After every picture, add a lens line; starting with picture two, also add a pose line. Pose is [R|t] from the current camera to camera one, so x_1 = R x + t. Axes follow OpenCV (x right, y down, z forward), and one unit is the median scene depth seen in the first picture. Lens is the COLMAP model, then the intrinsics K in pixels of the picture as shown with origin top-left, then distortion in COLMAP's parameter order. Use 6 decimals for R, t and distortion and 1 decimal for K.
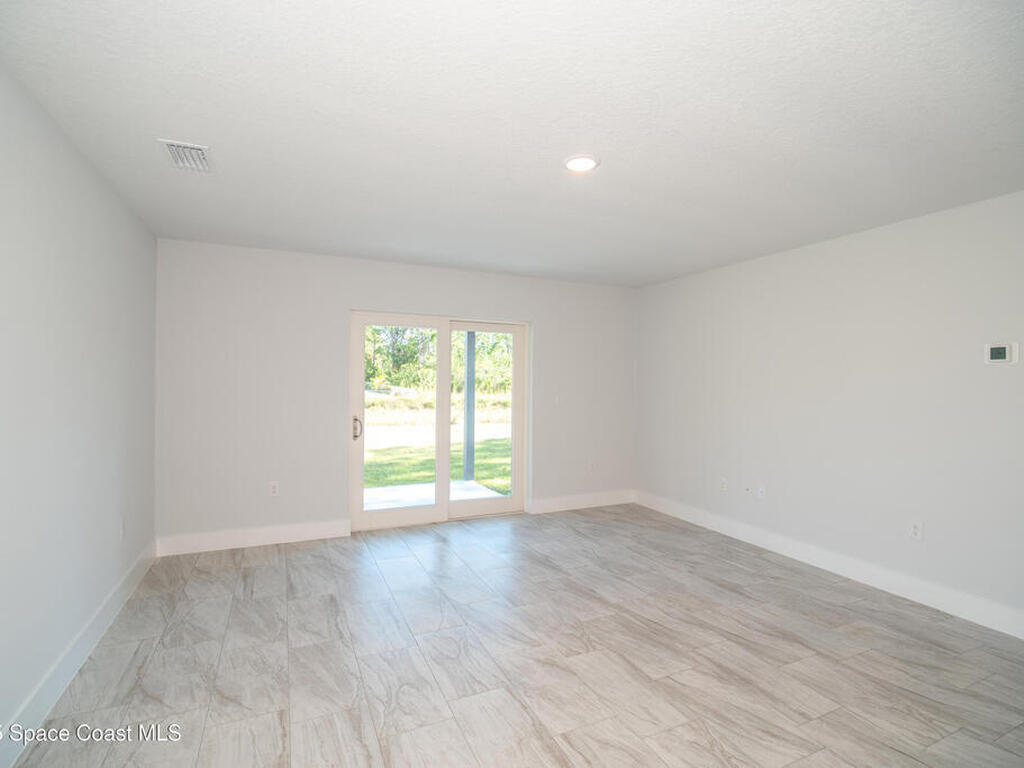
lens RADIAL K [[500.8, 0, 513.7], [0, 500.8, 380.1], [0, 0, 1]] dist [-0.010997, -0.001877]
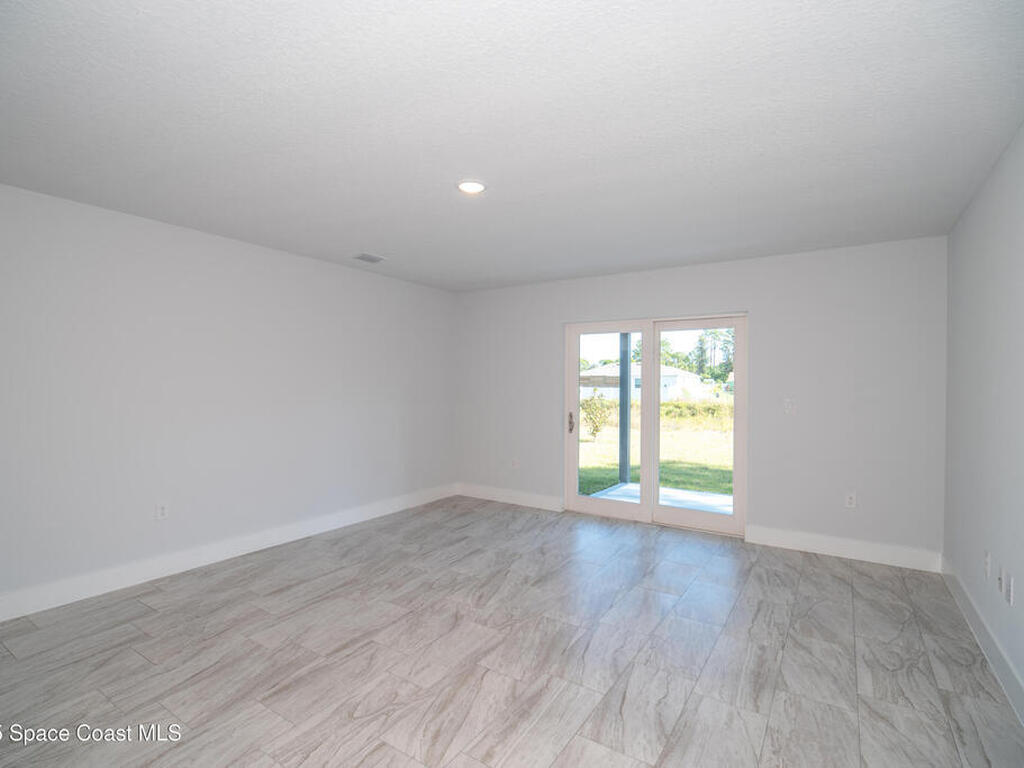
lens RADIAL K [[500.8, 0, 513.9], [0, 500.8, 385.0], [0, 0, 1]] dist [-0.010997, -0.001877]
pose [[0.529319, -0.003514, -0.848416, 0.975161], [-0.002744, 0.999979, -0.005854, 0.021763], [0.848419, 0.005427, 0.529298, 0.414490]]
